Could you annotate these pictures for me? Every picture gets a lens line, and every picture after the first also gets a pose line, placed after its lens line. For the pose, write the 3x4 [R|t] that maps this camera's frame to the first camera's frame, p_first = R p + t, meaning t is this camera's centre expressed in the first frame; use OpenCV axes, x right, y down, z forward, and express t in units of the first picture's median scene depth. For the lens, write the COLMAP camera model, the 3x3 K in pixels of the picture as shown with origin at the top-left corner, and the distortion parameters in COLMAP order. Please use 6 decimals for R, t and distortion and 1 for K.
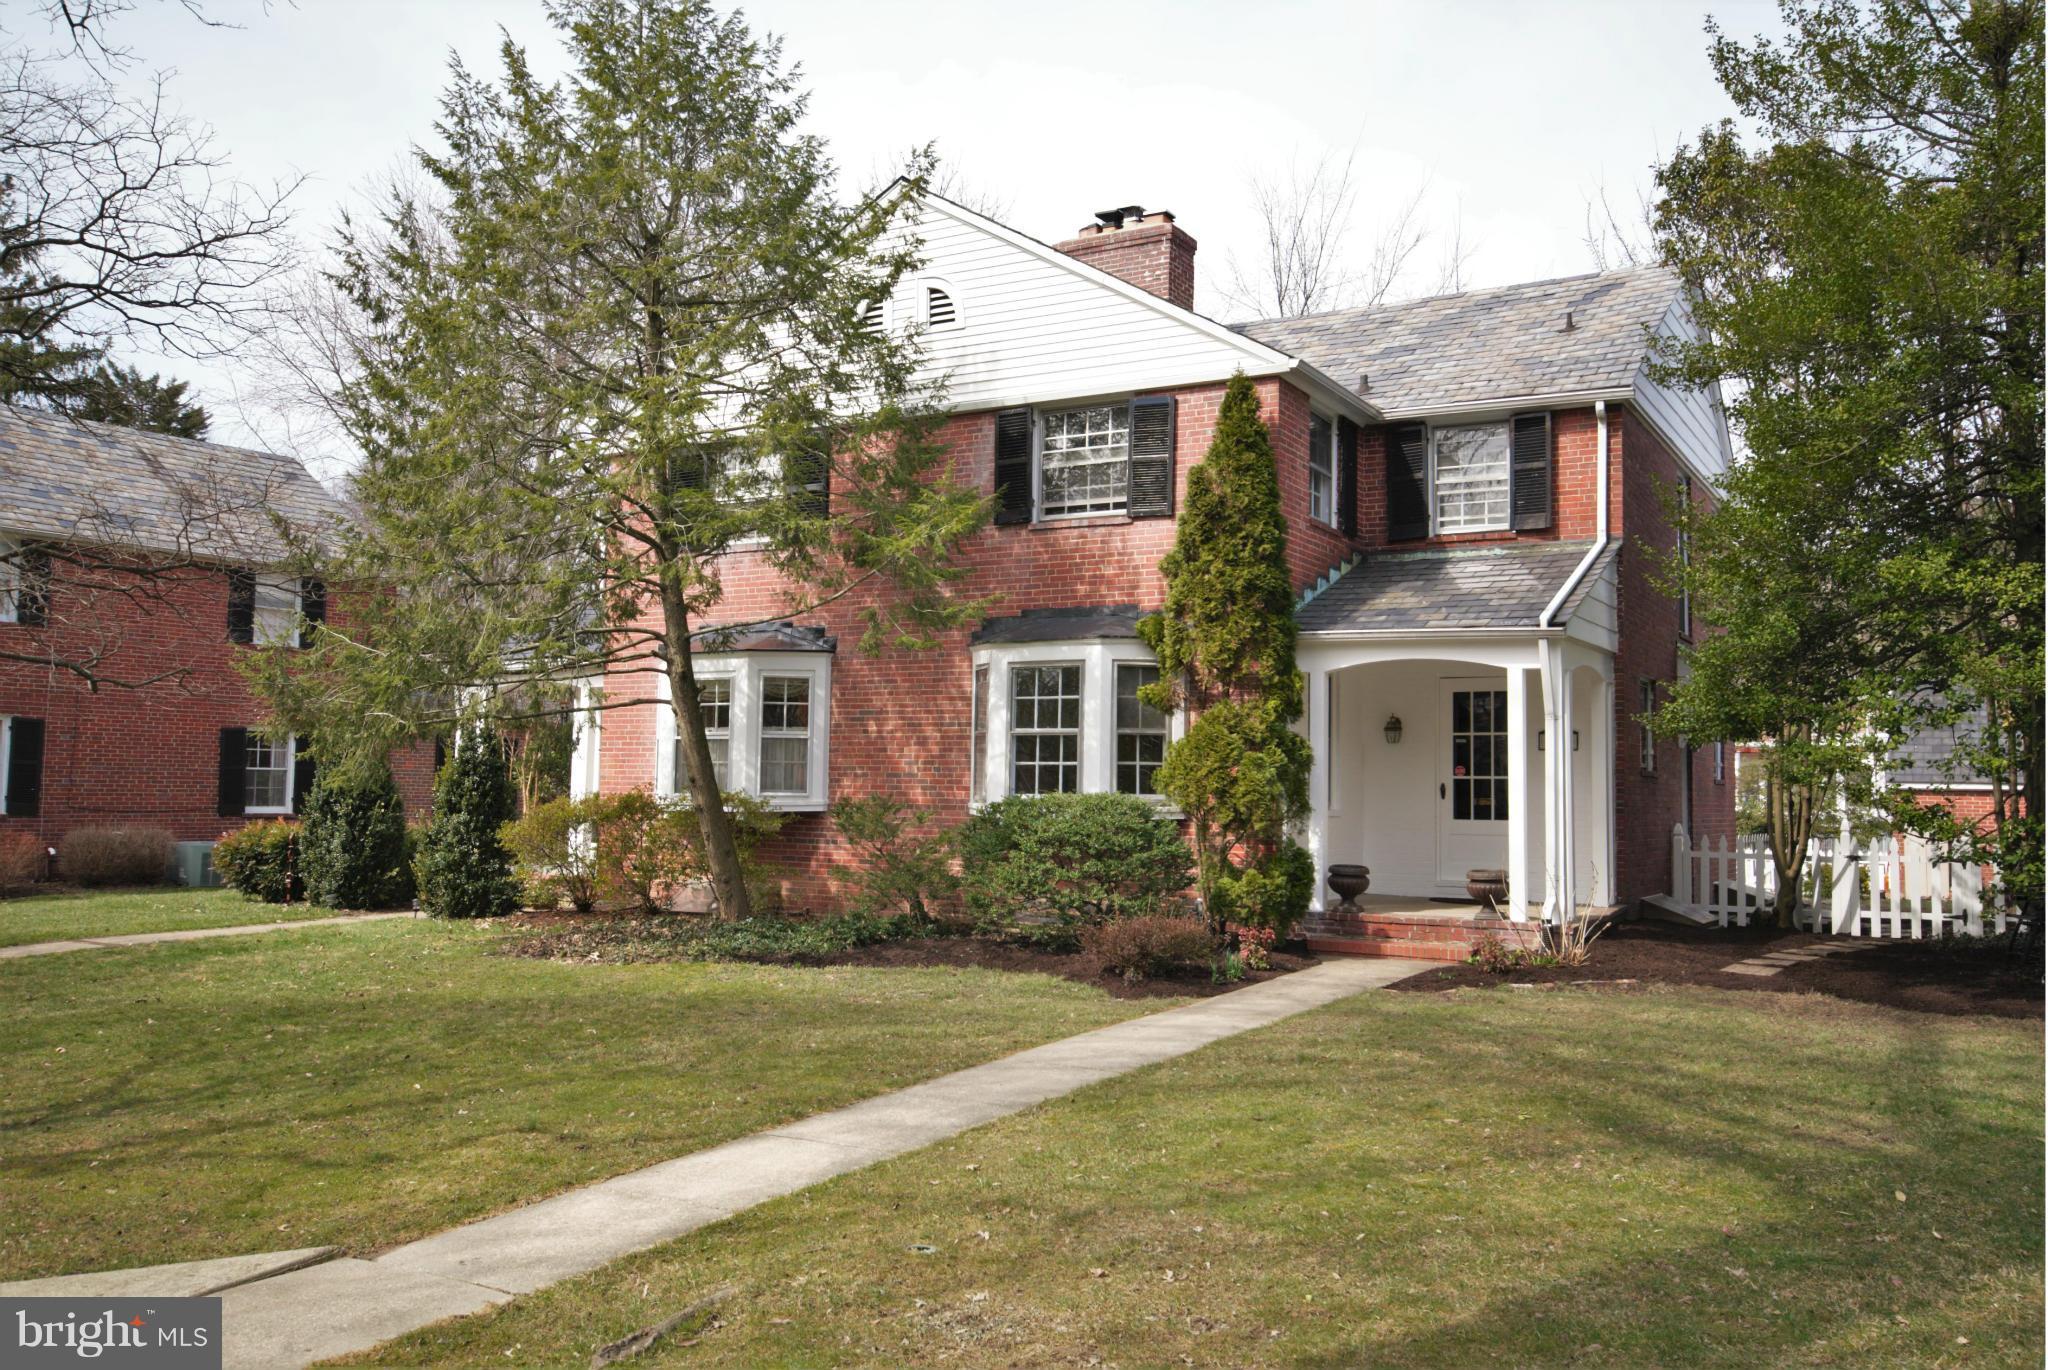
lens RADIAL K [[1632.5, 0, 1032.2], [0, 1632.5, 695.9], [0, 0, 1]] dist [0.019772, 0.038545]
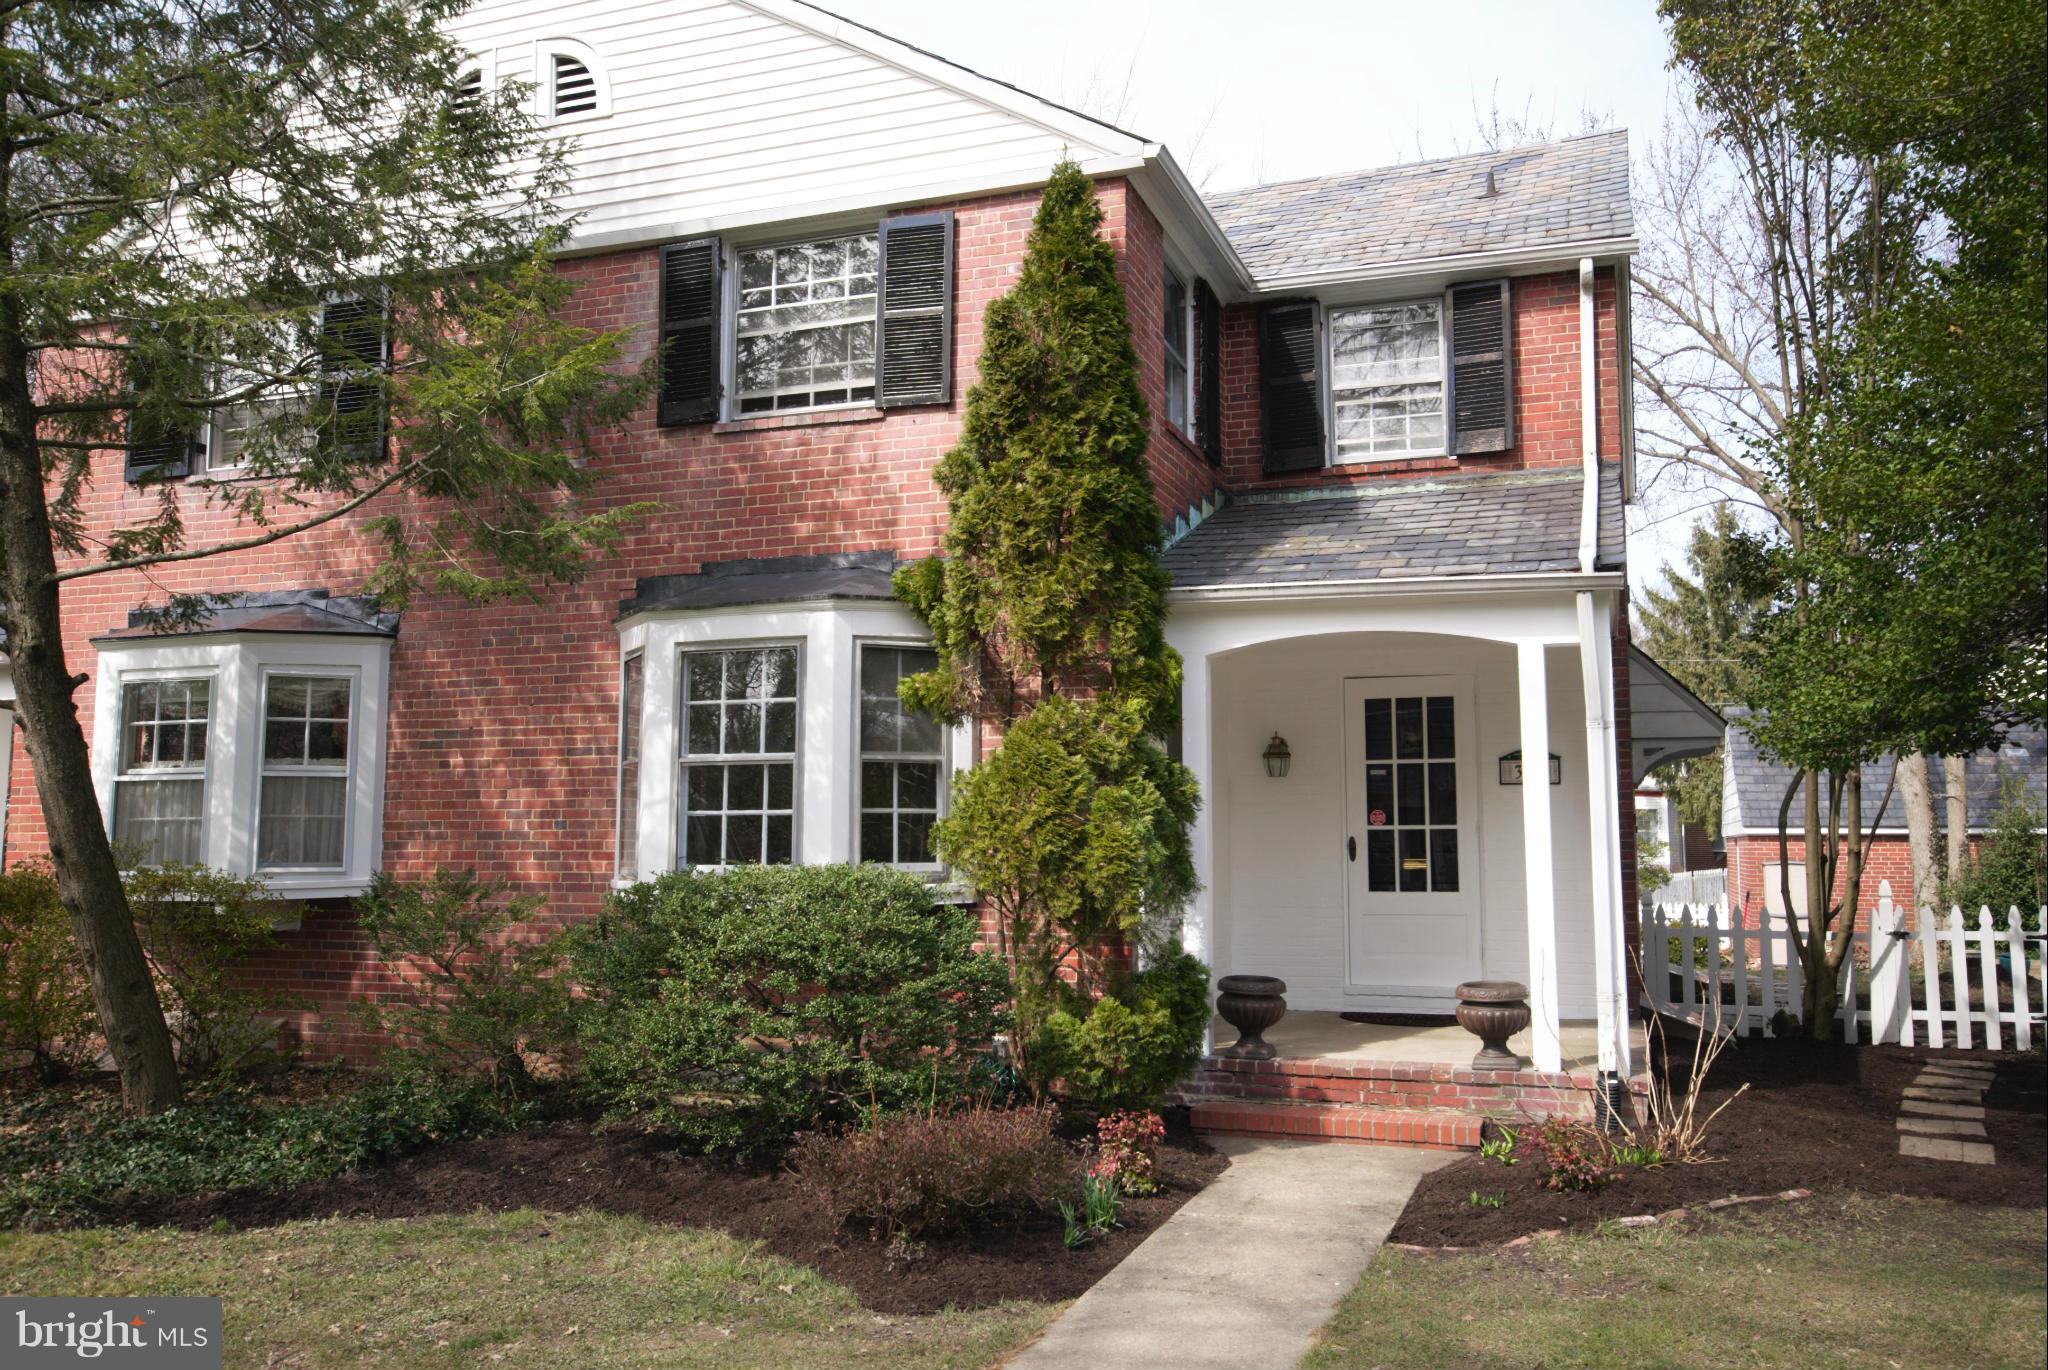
lens RADIAL K [[1632.5, 0, 1036.4], [0, 1632.5, 678.1], [0, 0, 1]] dist [0.019772, 0.038545]
pose [[0.984732, 0.003347, 0.174045, 0.010649], [0.004184, 0.999071, -0.042890, 0.017840], [-0.174027, 0.042963, 0.983803, 0.385085]]
